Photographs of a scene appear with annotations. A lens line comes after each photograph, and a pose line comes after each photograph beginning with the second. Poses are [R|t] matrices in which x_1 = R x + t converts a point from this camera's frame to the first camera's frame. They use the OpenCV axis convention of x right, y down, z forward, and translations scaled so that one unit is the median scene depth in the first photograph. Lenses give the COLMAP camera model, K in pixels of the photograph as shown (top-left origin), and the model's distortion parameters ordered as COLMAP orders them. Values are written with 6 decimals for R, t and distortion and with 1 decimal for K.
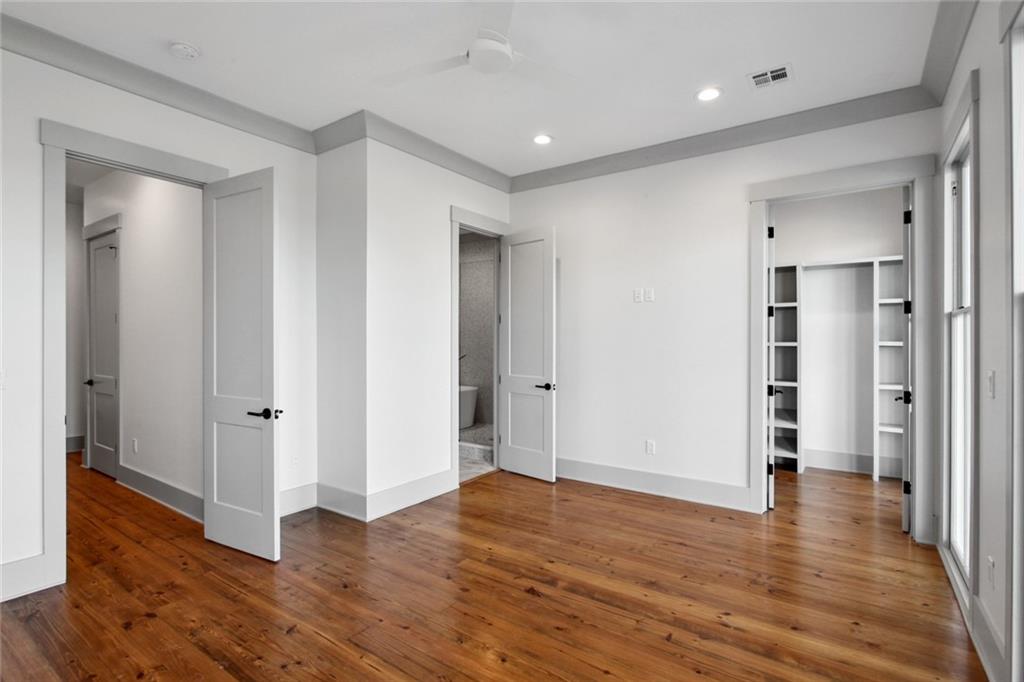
lens RADIAL K [[486.5, 0, 518.5], [0, 486.5, 341.3], [0, 0, 1]] dist [-0.011707, 0.004070]
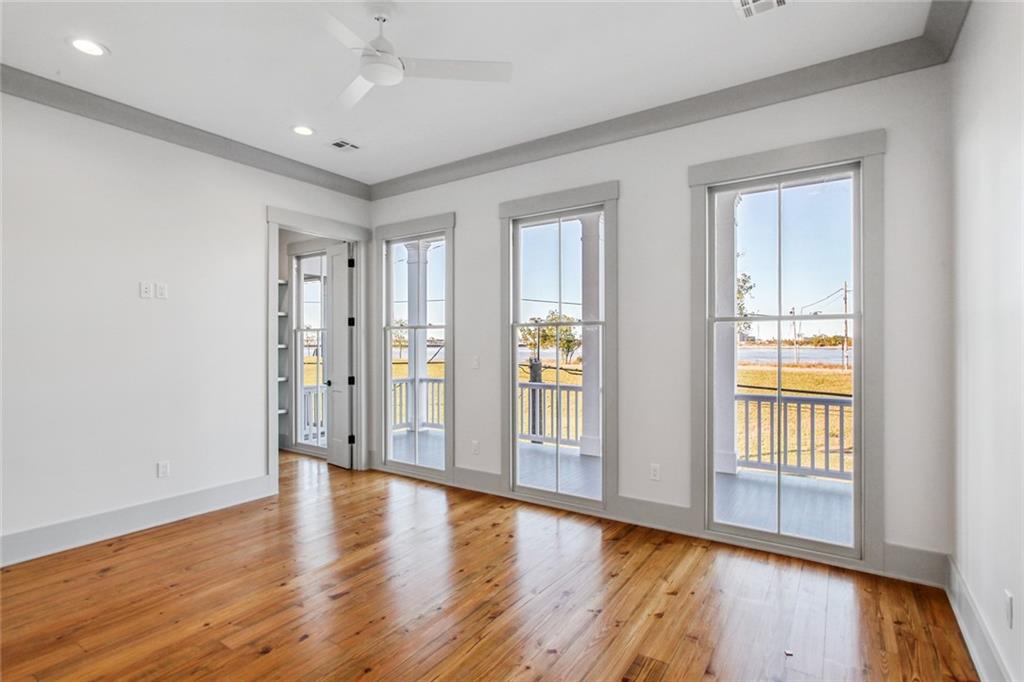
lens RADIAL K [[486.5, 0, 519.7], [0, 486.5, 342.2], [0, 0, 1]] dist [-0.011707, 0.004070]
pose [[-0.018239, -0.000647, 0.999833, -0.673546], [0.006487, 0.999979, 0.000766, -0.002260], [-0.999813, 0.006500, -0.018234, 0.444083]]
